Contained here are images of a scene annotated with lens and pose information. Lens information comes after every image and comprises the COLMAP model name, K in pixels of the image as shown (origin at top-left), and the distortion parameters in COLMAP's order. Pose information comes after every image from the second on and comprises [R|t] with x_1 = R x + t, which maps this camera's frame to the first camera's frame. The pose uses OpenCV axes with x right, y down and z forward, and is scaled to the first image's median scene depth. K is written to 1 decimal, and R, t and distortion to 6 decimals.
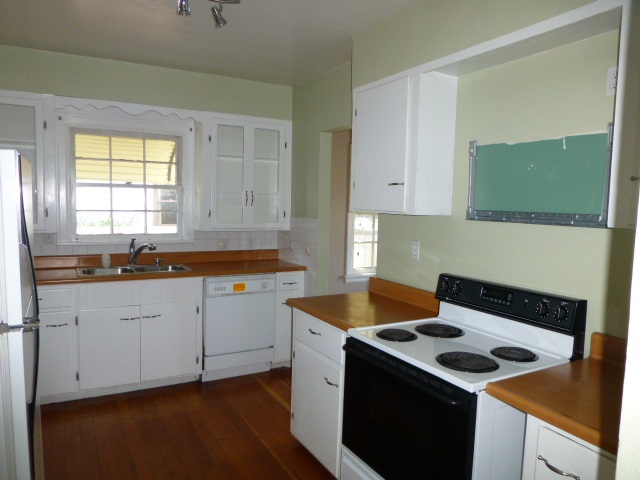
lens RADIAL K [[470.5, 0, 320.5], [0, 470.5, 240.6], [0, 0, 1]] dist [-0.047374, 0.004335]
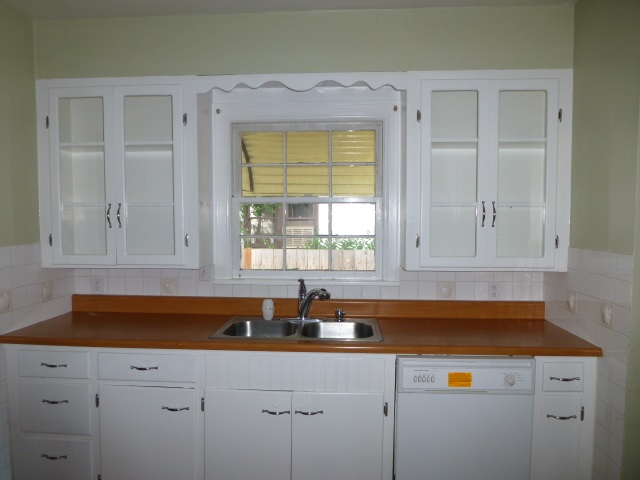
lens RADIAL K [[470.5, 0, 321.7], [0, 470.5, 241.2], [0, 0, 1]] dist [-0.047374, 0.004335]
pose [[0.846190, 0.007589, -0.532827, -0.021739], [-0.025490, 0.999330, -0.026246, -0.038380], [0.532271, 0.035791, 0.845817, 0.423185]]
